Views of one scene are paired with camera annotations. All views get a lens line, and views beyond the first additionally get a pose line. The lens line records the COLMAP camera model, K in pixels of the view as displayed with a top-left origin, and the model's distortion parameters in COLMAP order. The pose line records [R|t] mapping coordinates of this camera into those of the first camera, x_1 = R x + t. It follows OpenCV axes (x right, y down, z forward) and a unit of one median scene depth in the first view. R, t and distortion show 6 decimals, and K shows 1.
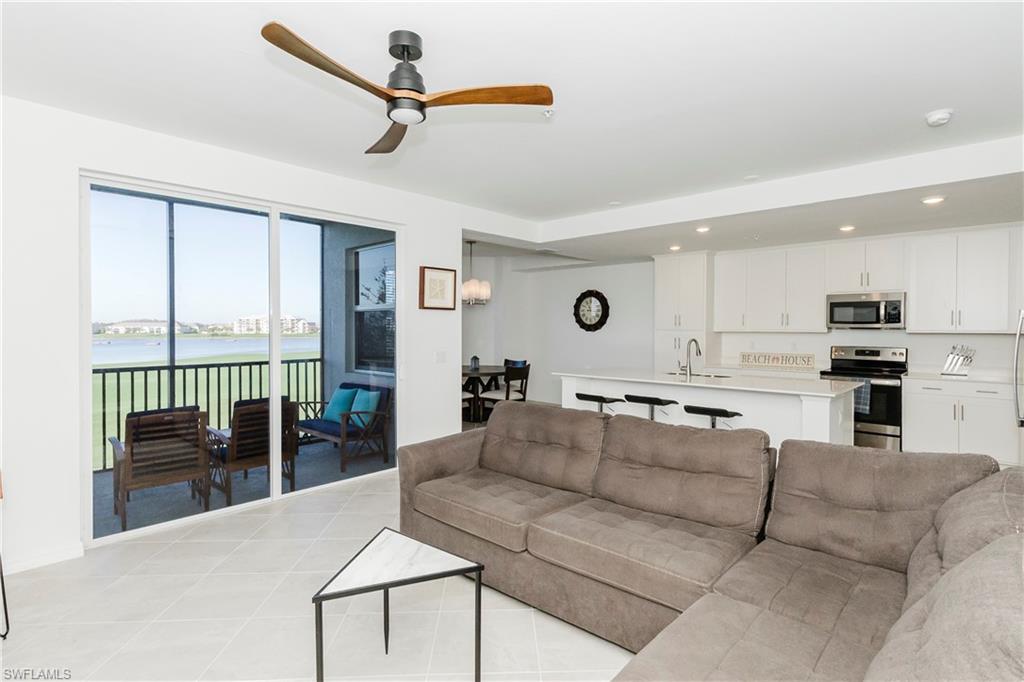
lens RADIAL K [[508.1, 0, 513.2], [0, 508.1, 337.8], [0, 0, 1]] dist [-0.017332, 0.003914]
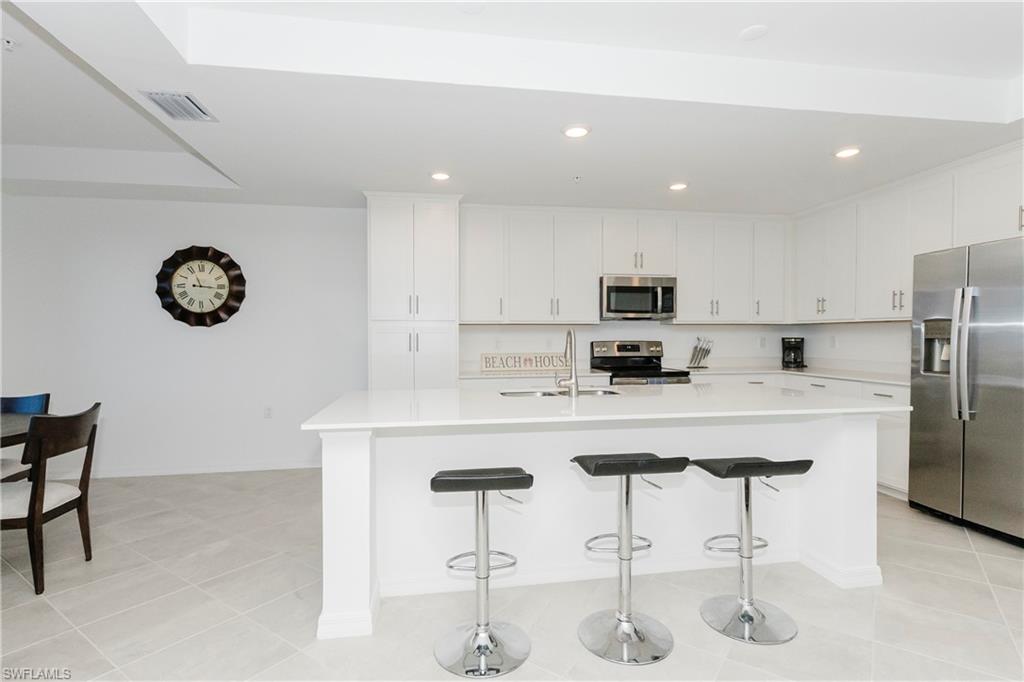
lens RADIAL K [[508.1, 0, 518.9], [0, 508.1, 339.5], [0, 0, 1]] dist [-0.017332, 0.003914]
pose [[0.604235, -0.013716, 0.796688, -0.085171], [0.021692, 0.999764, 0.000761, 0.010198], [-0.796511, 0.016822, 0.604390, 0.593505]]
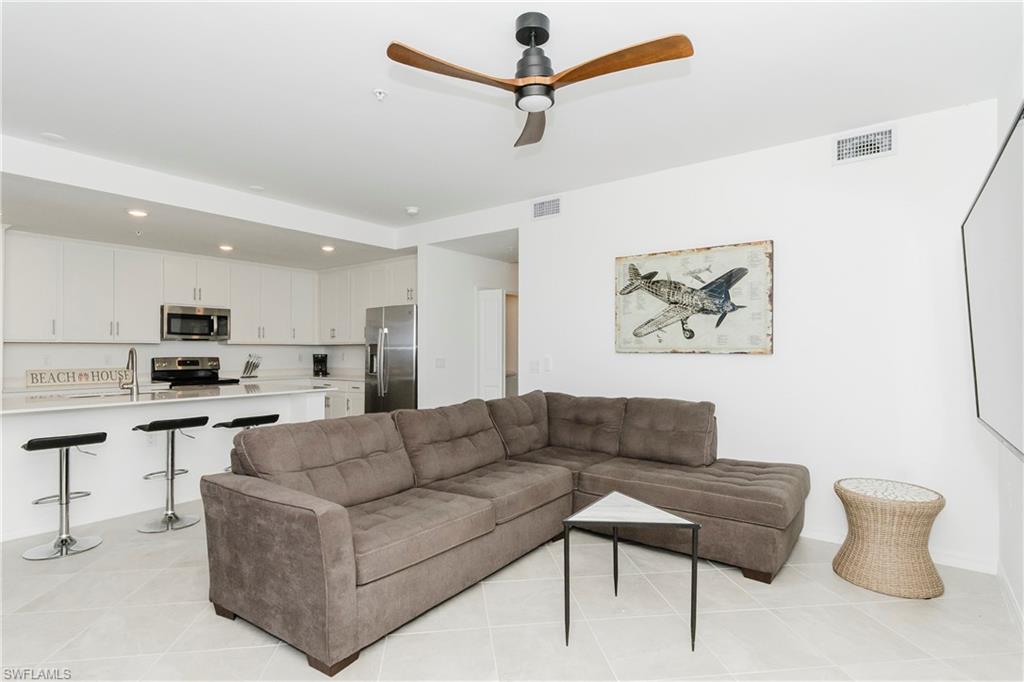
lens RADIAL K [[508.1, 0, 525.3], [0, 508.1, 347.8], [0, 0, 1]] dist [-0.017332, 0.003914]
pose [[-0.119583, 0.000633, 0.992824, -0.410147], [0.019696, 0.999805, 0.001735, 0.009450], [-0.992629, 0.019762, -0.119572, 0.399159]]
